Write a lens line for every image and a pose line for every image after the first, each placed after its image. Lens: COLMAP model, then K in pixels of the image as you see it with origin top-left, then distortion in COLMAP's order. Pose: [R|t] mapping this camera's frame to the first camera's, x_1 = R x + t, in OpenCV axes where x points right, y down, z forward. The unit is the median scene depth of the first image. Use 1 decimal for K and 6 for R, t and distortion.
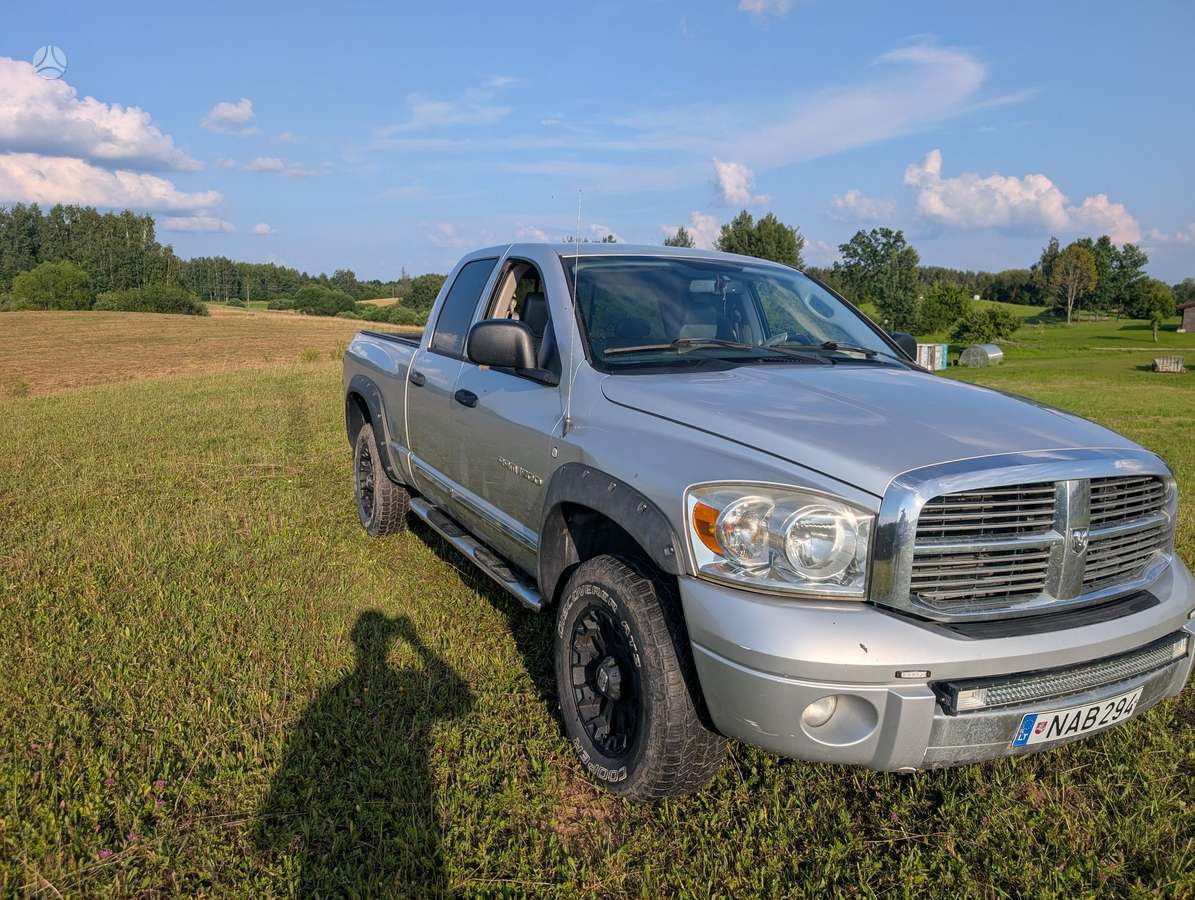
lens RADIAL K [[847.9, 0, 592.6], [0, 847.9, 458.9], [0, 0, 1]] dist [0.024514, -0.014906]
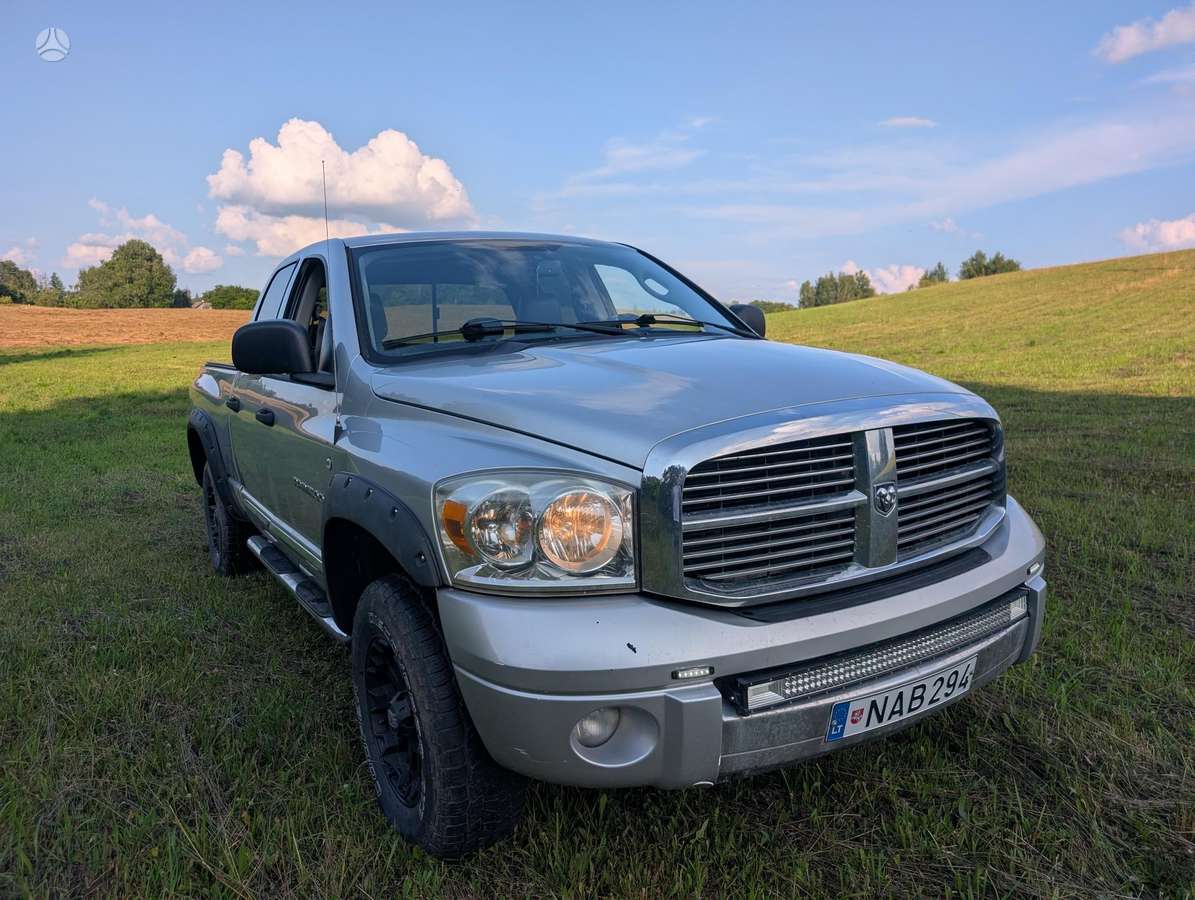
lens RADIAL K [[847.9, 0, 595.5], [0, 847.9, 478.1], [0, 0, 1]] dist [0.024514, -0.014906]
pose [[0.993097, -0.098461, 0.063746, 0.217480], [0.098772, 0.995109, -0.001739, 0.046827], [-0.063263, 0.008023, 0.997965, 0.144533]]
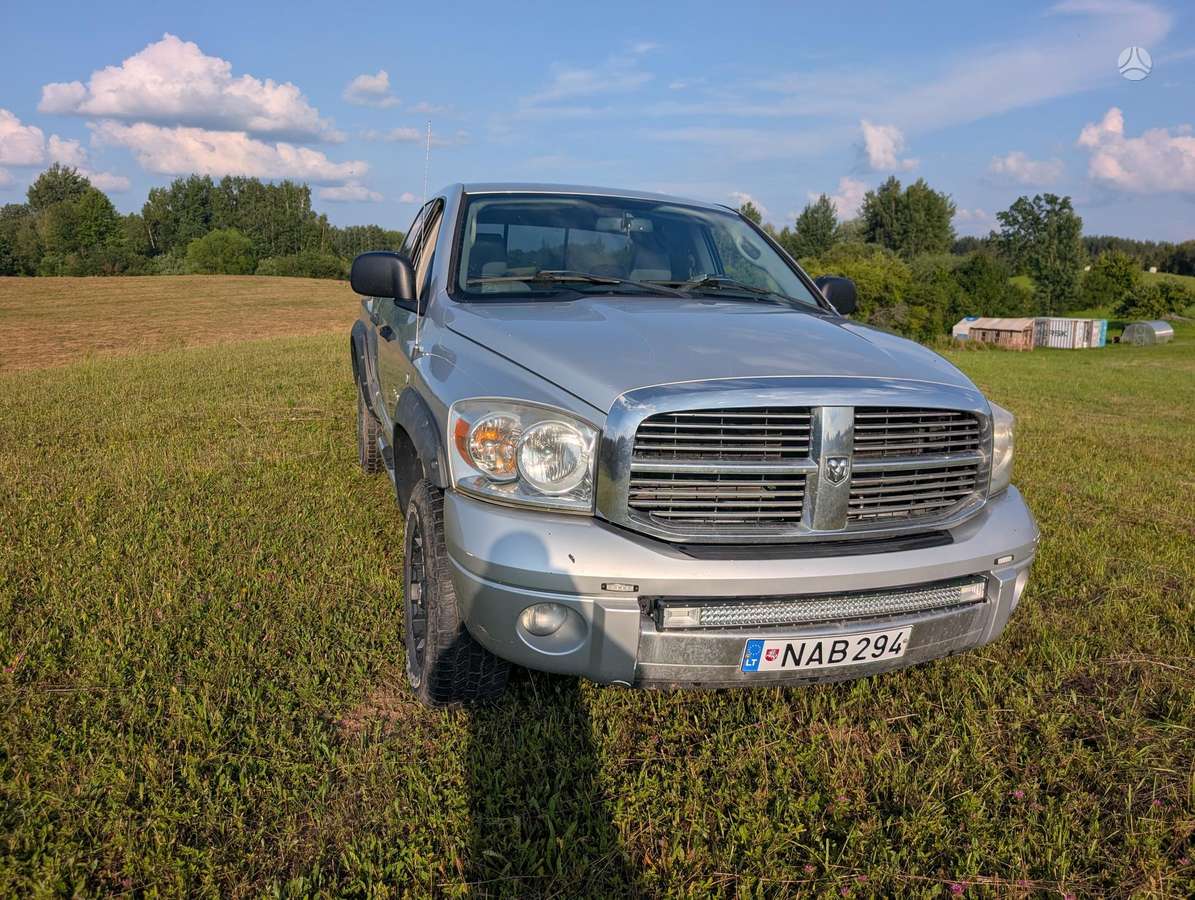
lens RADIAL K [[847.9, 0, 596.7], [0, 847.9, 449.4], [0, 0, 1]] dist [0.024514, -0.014906]
pose [[0.988581, 0.039500, -0.145422, 0.432842], [-0.035959, 0.998991, 0.026896, 0.055841], [0.146338, -0.021359, 0.989004, 0.005961]]
